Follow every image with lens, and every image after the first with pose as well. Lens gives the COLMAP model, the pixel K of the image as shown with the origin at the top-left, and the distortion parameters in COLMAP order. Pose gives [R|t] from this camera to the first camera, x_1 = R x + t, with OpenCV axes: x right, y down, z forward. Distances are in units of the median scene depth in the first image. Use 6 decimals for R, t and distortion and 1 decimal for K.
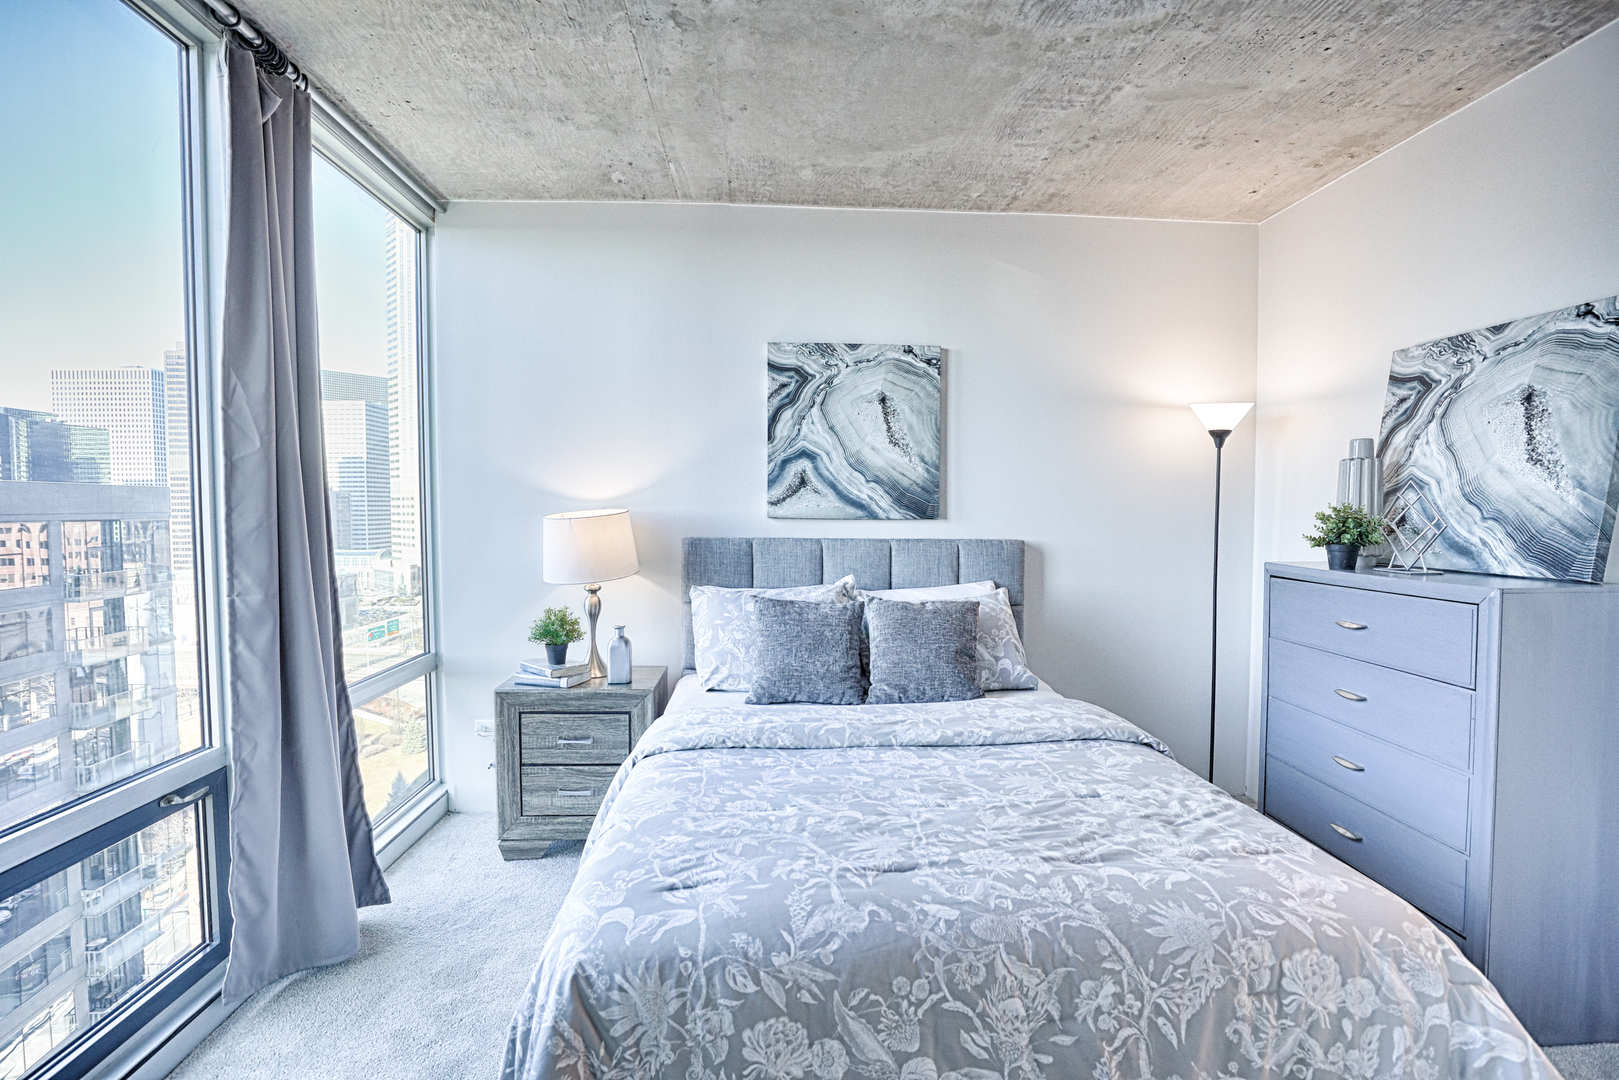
lens RADIAL K [[745.0, 0, 788.7], [0, 745.0, 543.3], [0, 0, 1]] dist [-0.047875, 0.015193]
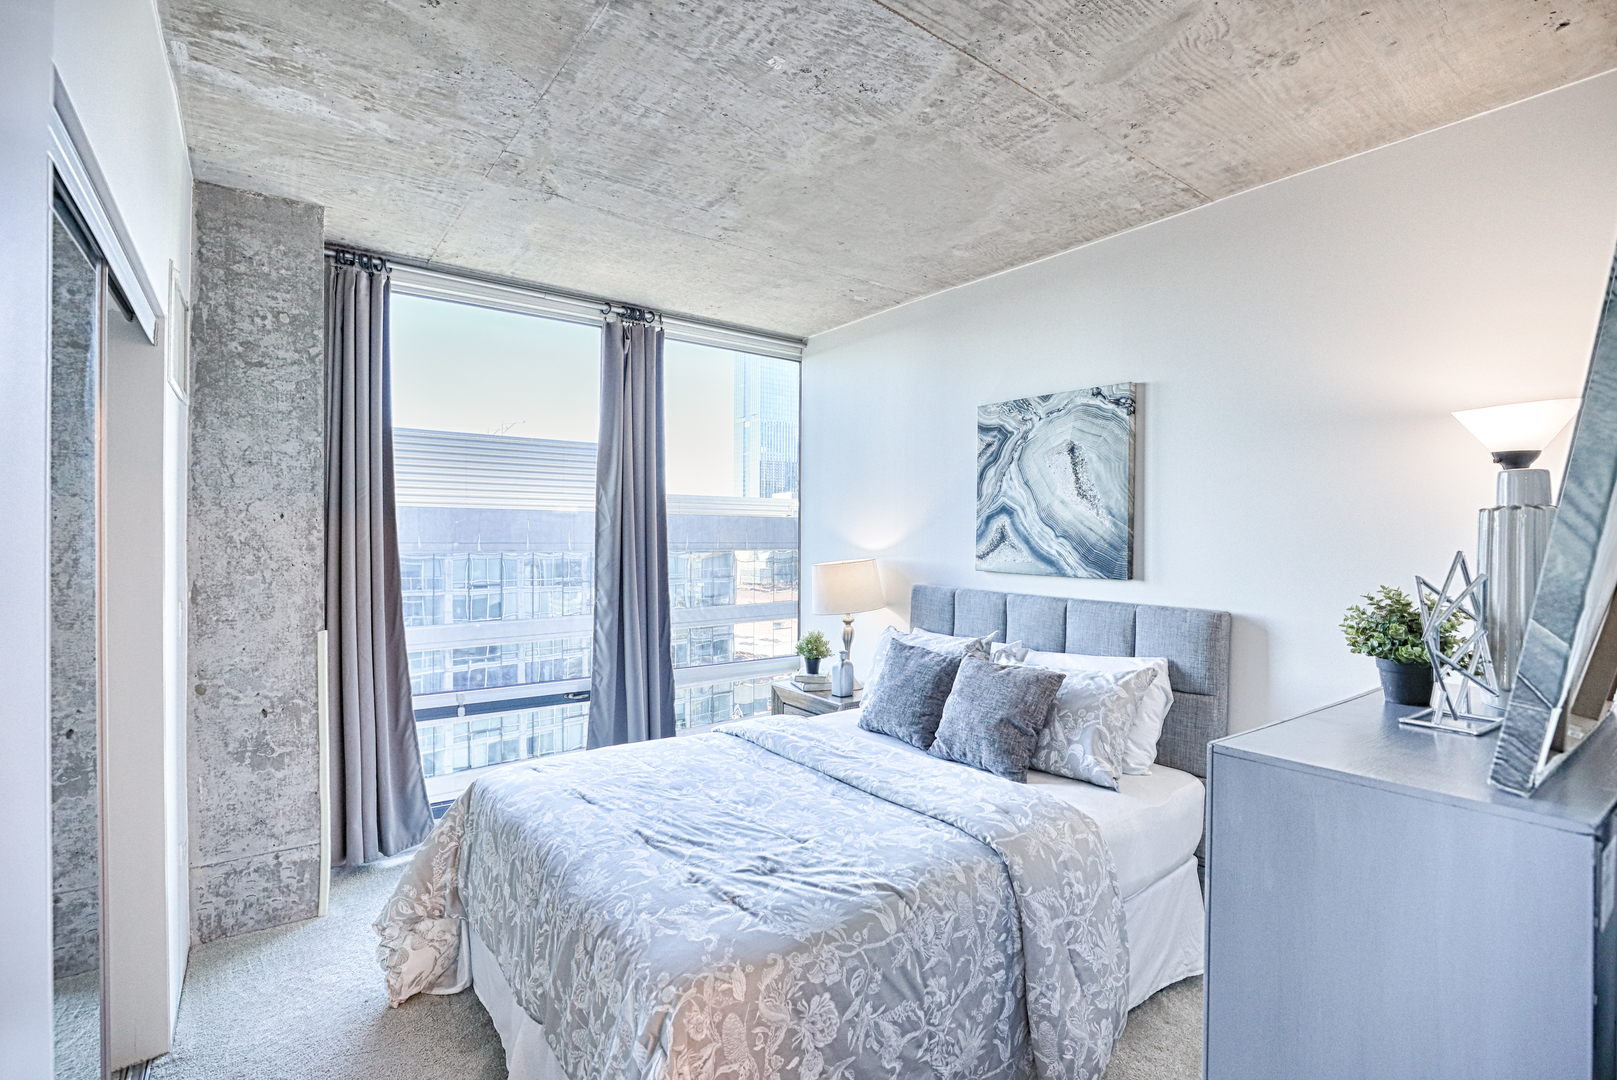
lens RADIAL K [[744.0, 0, 787.8], [0, 744.0, 543.3], [0, 0, 1]] dist [-0.047875, 0.015193]
pose [[0.544481, 0.010543, -0.838707, 0.717201], [-0.046900, 0.998739, -0.017892, -0.041790], [0.837461, 0.049077, 0.544289, 0.199522]]
